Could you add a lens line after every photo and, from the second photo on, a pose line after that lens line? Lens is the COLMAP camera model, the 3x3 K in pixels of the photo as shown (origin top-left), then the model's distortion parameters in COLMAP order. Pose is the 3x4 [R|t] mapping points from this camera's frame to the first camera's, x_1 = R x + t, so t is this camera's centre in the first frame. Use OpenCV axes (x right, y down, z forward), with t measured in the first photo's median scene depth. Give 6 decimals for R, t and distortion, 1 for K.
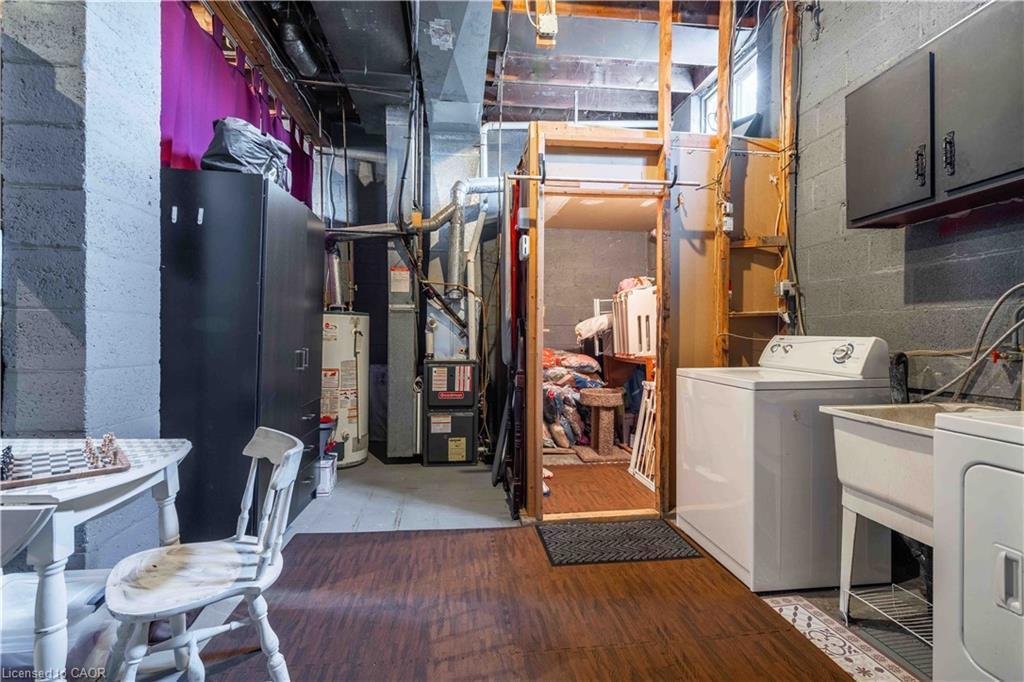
lens RADIAL K [[472.7, 0, 512.4], [0, 472.7, 339.5], [0, 0, 1]] dist [-0.004553, -0.000351]
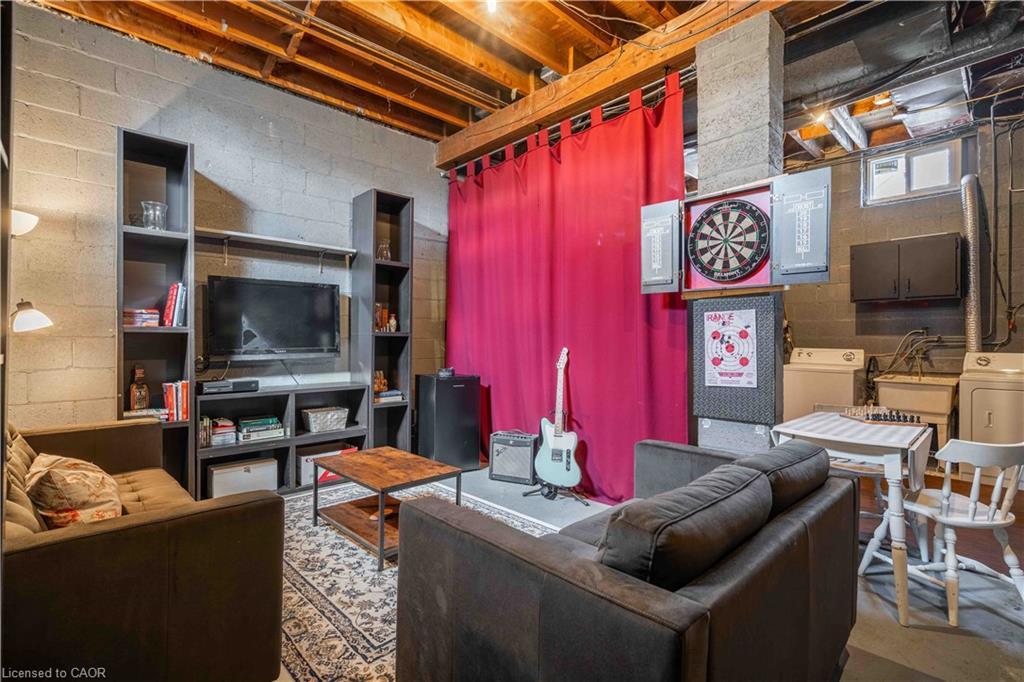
lens RADIAL K [[472.7, 0, 513.7], [0, 472.7, 340.1], [0, 0, 1]] dist [-0.004553, -0.000351]
pose [[0.800272, -0.005596, 0.599611, -2.024781], [0.003400, 0.999983, 0.004795, -0.071339], [-0.599628, -0.001799, 0.800277, 0.152805]]
